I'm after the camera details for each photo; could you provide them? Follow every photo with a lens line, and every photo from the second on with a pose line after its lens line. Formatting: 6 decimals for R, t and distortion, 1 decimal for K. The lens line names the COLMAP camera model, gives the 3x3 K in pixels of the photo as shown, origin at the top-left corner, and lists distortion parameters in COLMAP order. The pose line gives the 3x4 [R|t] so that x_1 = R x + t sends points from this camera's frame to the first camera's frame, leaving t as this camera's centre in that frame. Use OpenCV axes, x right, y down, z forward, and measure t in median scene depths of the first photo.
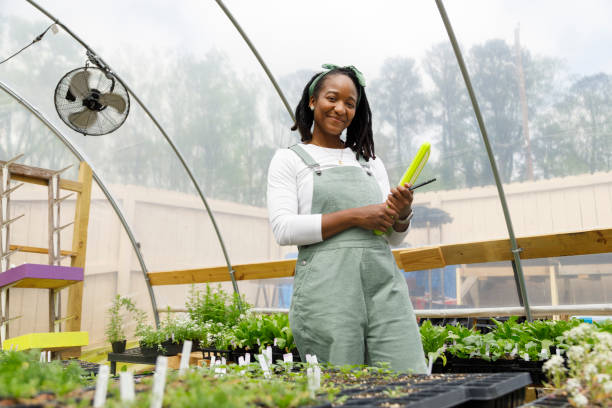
lens RADIAL K [[545.0, 0, 301.8], [0, 545.0, 222.9], [0, 0, 1]] dist [-0.034804, -0.002910]
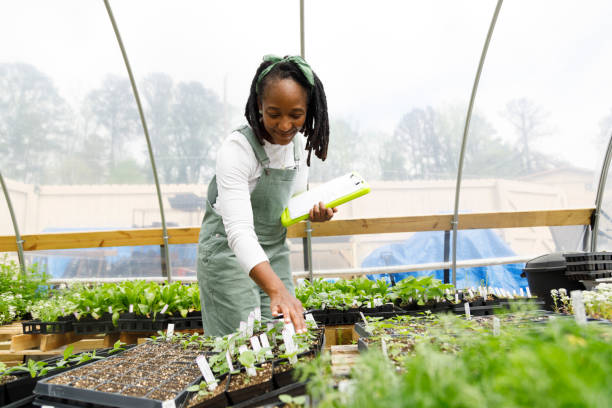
lens RADIAL K [[402.9, 0, 296.8], [0, 402.9, 212.4], [0, 0, 1]] dist [-0.012542, 0.010360]
pose [[0.787316, 0.075858, 0.611865, -0.181807], [-0.070195, 0.996978, -0.033281, 0.028501], [-0.612540, -0.016747, 0.790262, 0.145658]]
